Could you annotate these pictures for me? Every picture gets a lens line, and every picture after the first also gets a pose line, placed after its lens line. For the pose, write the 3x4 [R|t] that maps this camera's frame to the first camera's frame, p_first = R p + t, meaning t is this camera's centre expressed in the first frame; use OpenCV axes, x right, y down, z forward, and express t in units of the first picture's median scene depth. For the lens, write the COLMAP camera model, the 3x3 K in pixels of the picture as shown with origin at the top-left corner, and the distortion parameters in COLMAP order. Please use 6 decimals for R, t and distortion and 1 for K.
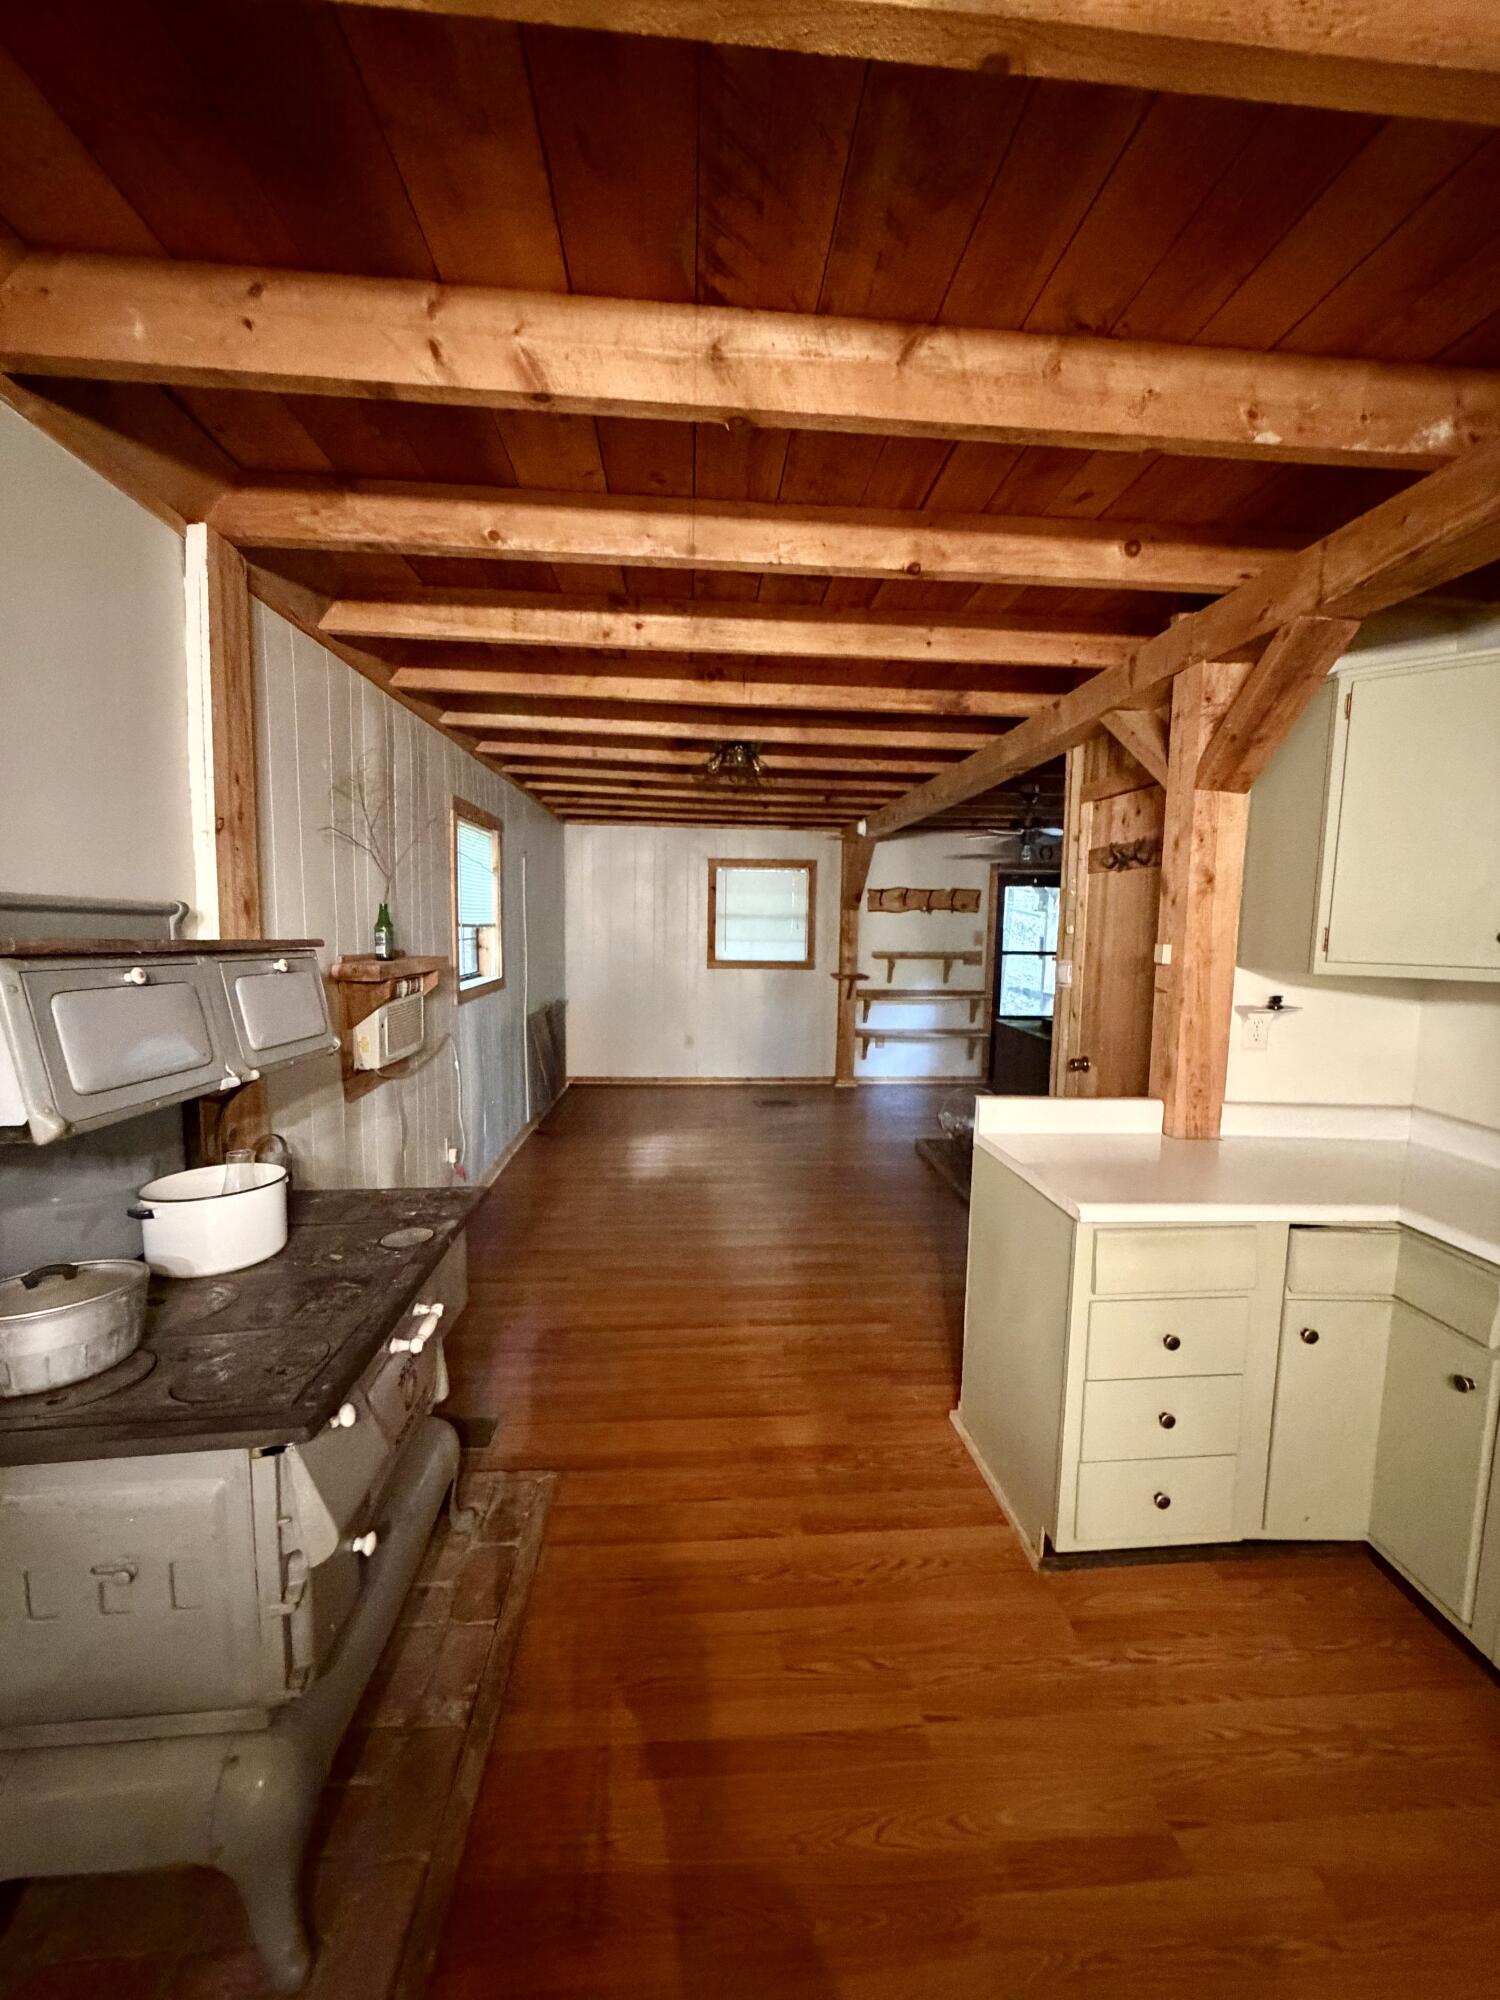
lens RADIAL K [[801.3, 0, 761.7], [0, 801.3, 998.6], [0, 0, 1]] dist [0.002128, 0.000472]
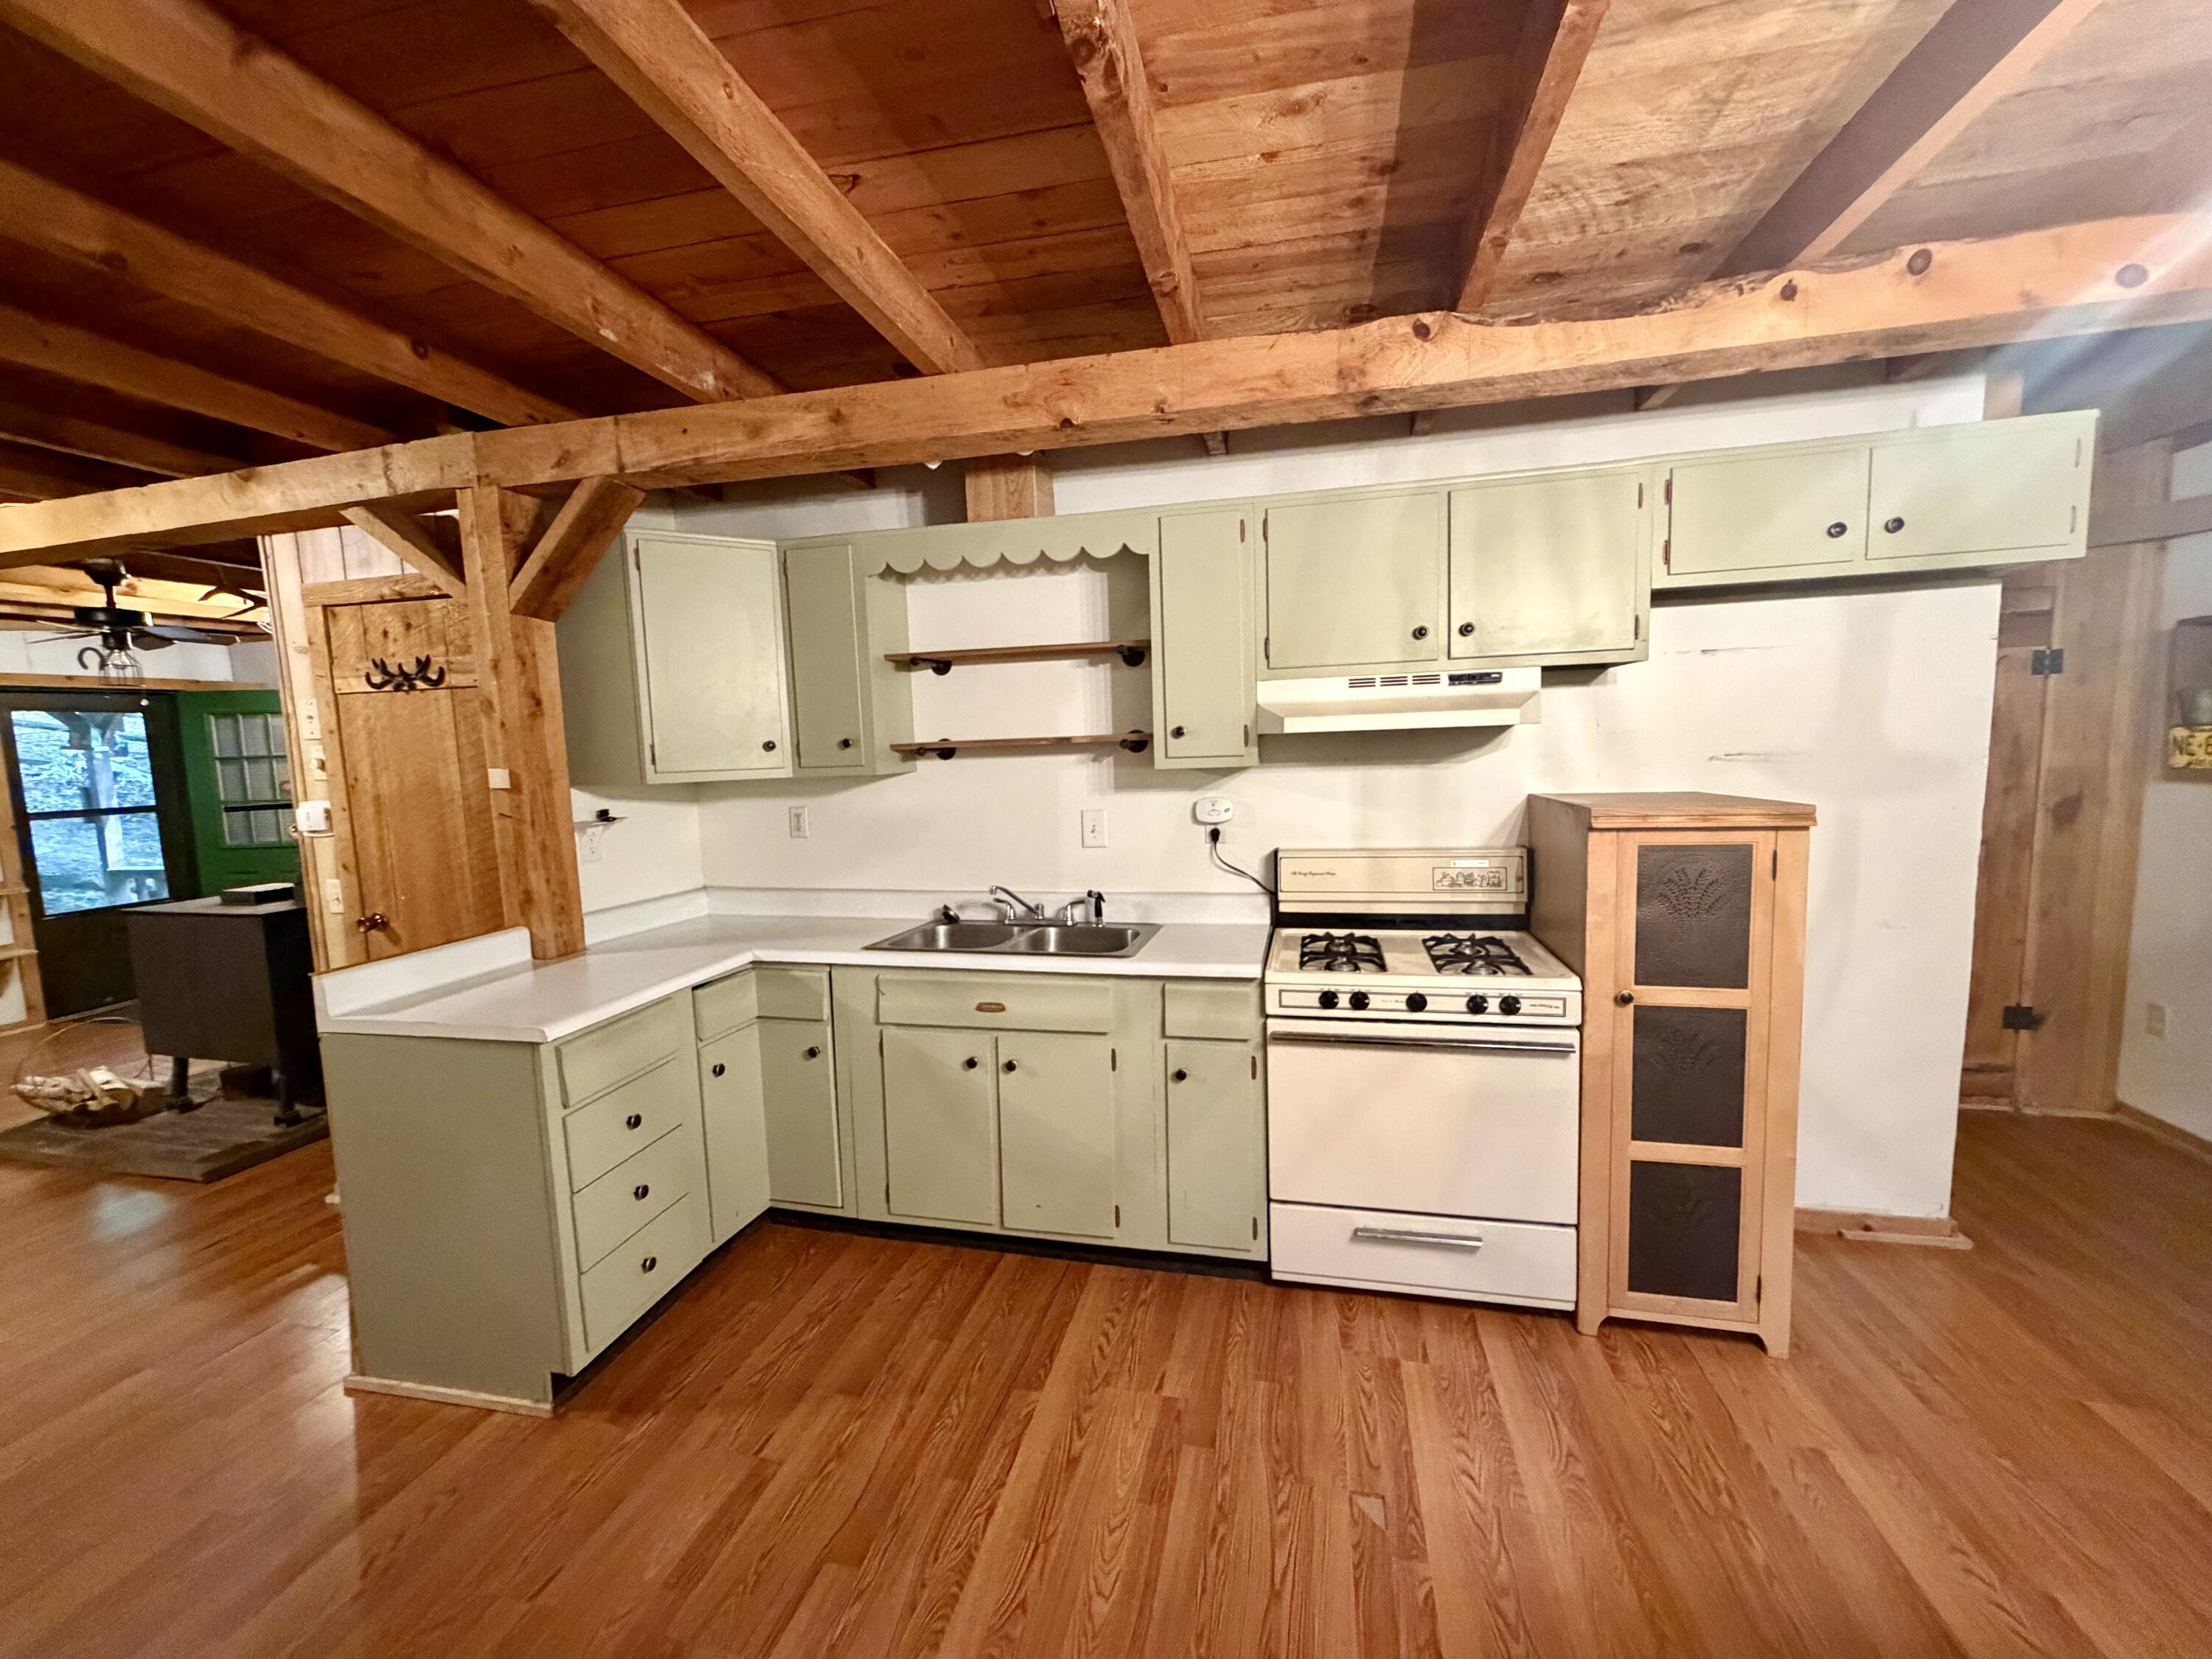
lens RADIAL K [[886.2, 0, 1102.9], [0, 886.2, 831.9], [0, 0, 1]] dist [0.002128, 0.000472]
pose [[0.300594, -0.125746, 0.945427, -0.379574], [0.130569, 0.987363, 0.089810, 0.008912], [-0.944773, 0.096447, 0.313214, -0.030239]]
